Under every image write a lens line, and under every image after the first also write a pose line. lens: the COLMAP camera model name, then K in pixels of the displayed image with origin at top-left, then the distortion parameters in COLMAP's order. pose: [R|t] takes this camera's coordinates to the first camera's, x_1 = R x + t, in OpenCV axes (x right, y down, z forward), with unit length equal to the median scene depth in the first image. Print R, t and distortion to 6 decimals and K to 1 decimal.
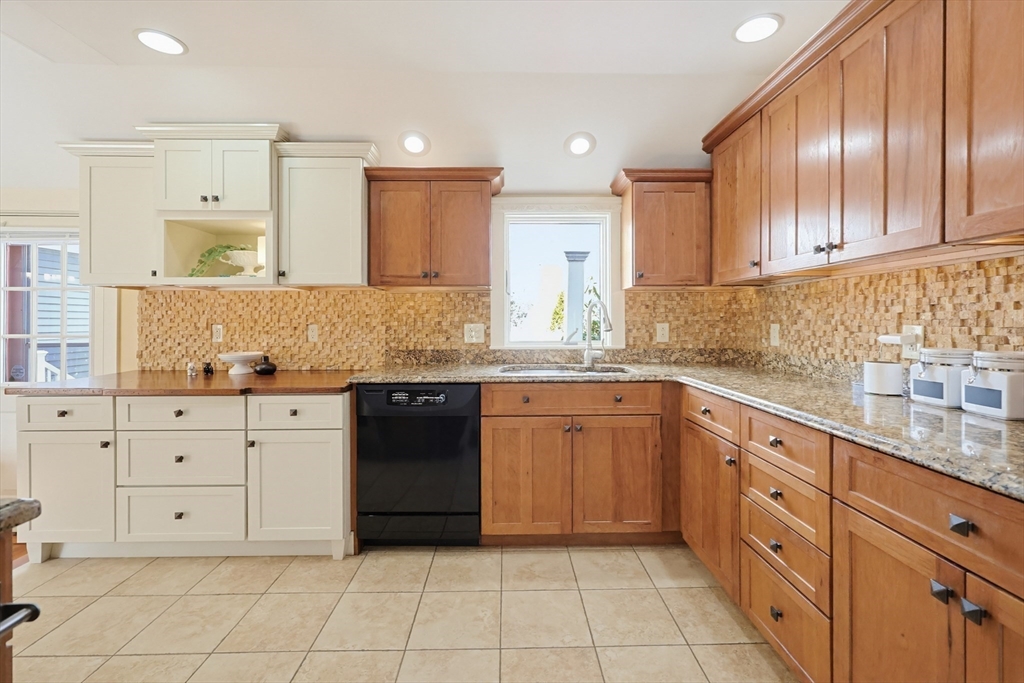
lens RADIAL K [[441.8, 0, 514.8], [0, 441.8, 324.6], [0, 0, 1]] dist [-0.001553, 0.001179]
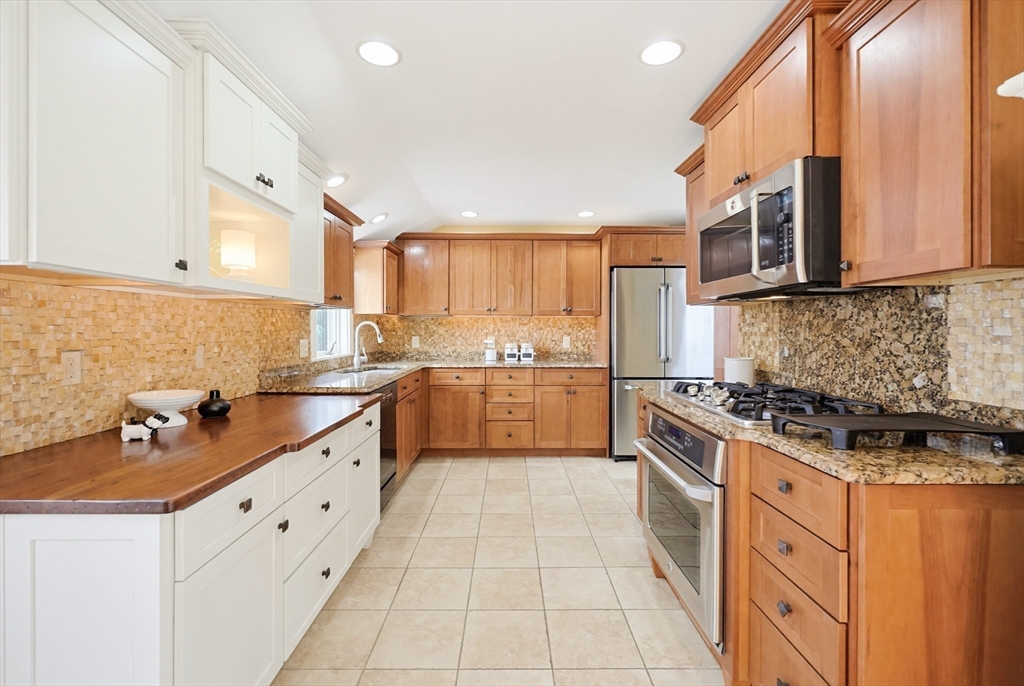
lens RADIAL K [[441.8, 0, 510.3], [0, 441.8, 334.2], [0, 0, 1]] dist [-0.001553, 0.001179]
pose [[0.018848, -0.007953, 0.999791, -1.441639], [0.004644, 0.999958, 0.007866, -0.026405], [-0.999812, 0.004494, 0.018885, 0.571233]]
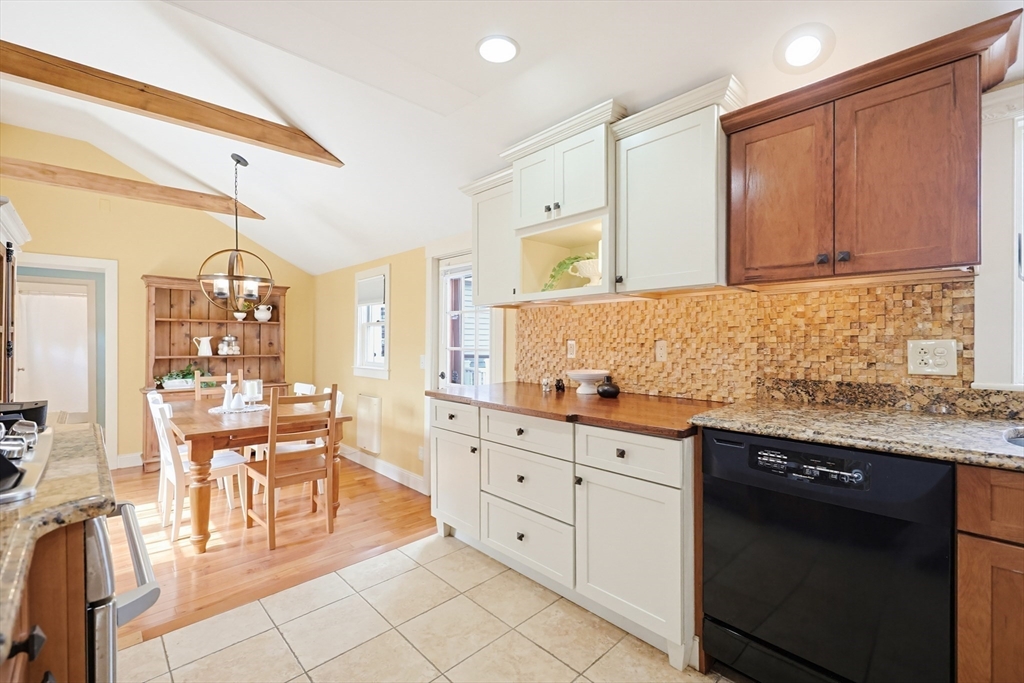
lens RADIAL K [[441.8, 0, 516.2], [0, 441.8, 340.4], [0, 0, 1]] dist [-0.001553, 0.001179]
pose [[0.677942, 0.002506, -0.735112, -0.046386], [-0.000999, 0.999996, 0.002489, -0.002284], [0.735115, -0.000953, 0.677942, 0.301582]]
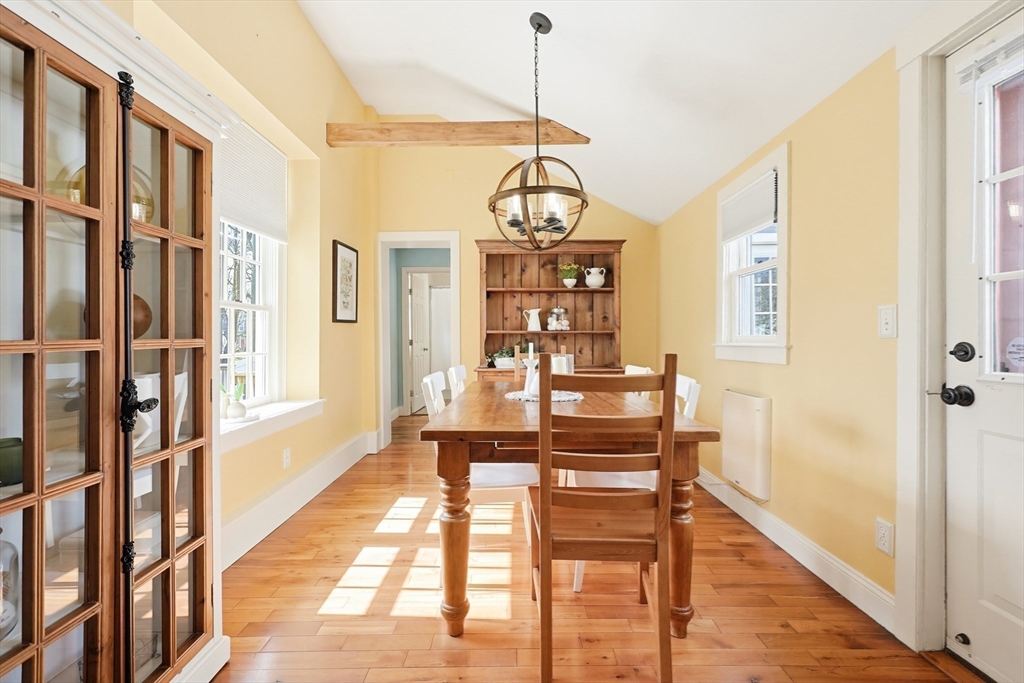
lens RADIAL K [[441.8, 0, 513.7], [0, 441.8, 340.3], [0, 0, 1]] dist [-0.001553, 0.001179]
pose [[-0.024542, 0.000320, -0.999699, -0.828290], [0.007269, 0.999974, 0.000142, 0.115349], [0.999672, -0.007263, -0.024544, 0.604799]]
